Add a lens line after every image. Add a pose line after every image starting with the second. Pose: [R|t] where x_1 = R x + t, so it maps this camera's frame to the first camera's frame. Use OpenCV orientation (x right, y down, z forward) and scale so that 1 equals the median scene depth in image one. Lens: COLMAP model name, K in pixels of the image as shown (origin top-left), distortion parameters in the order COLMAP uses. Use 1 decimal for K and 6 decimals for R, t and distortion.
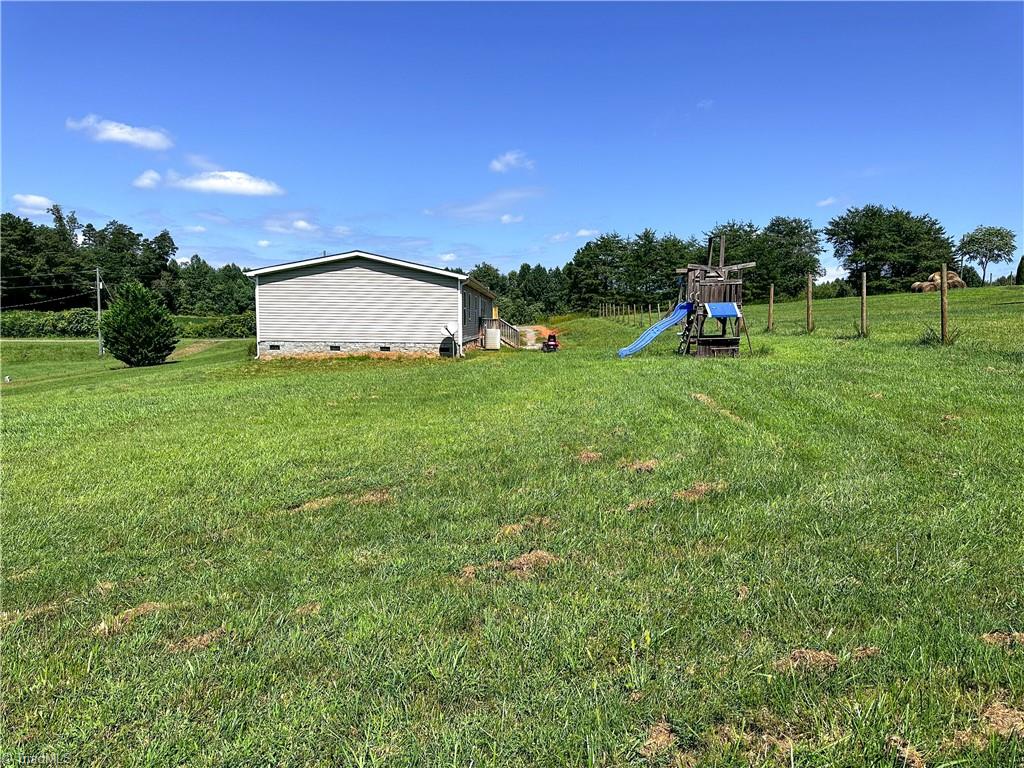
lens RADIAL K [[726.5, 0, 513.6], [0, 726.5, 387.8], [0, 0, 1]] dist [0.128880, -0.204897]
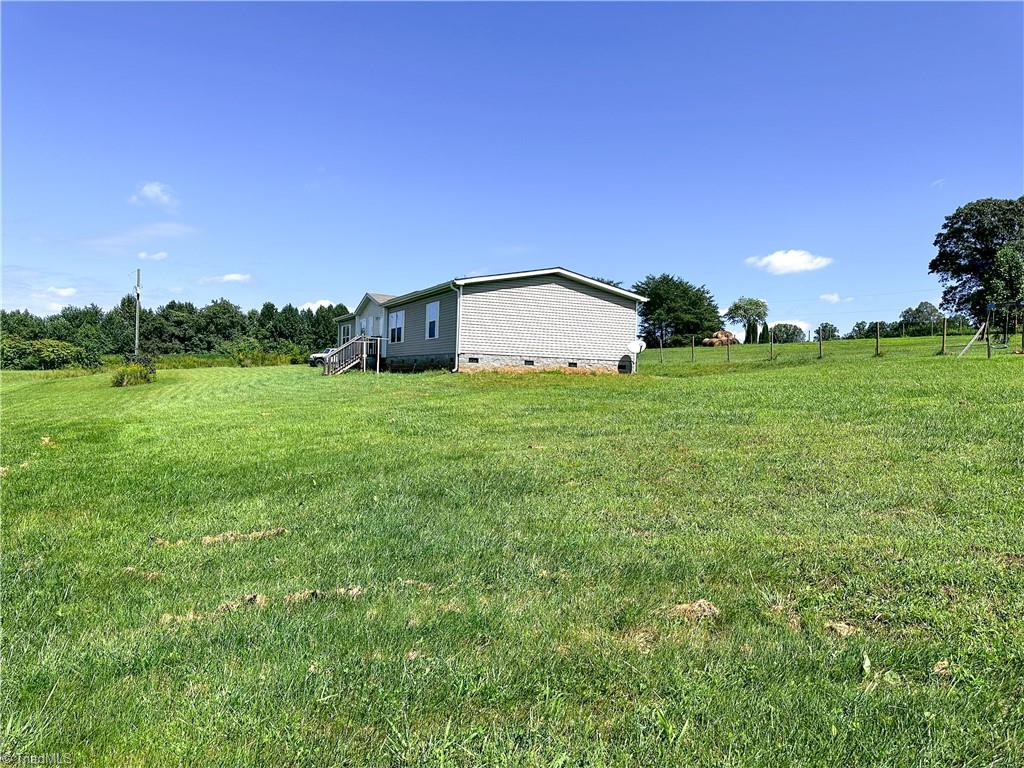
lens RADIAL K [[726.5, 0, 513.6], [0, 726.5, 387.8], [0, 0, 1]] dist [0.128880, -0.204897]
pose [[0.892738, 0.017130, 0.450251, -0.750053], [0.015569, 0.997508, -0.068819, 0.050416], [-0.450308, 0.068448, 0.890246, 0.142550]]
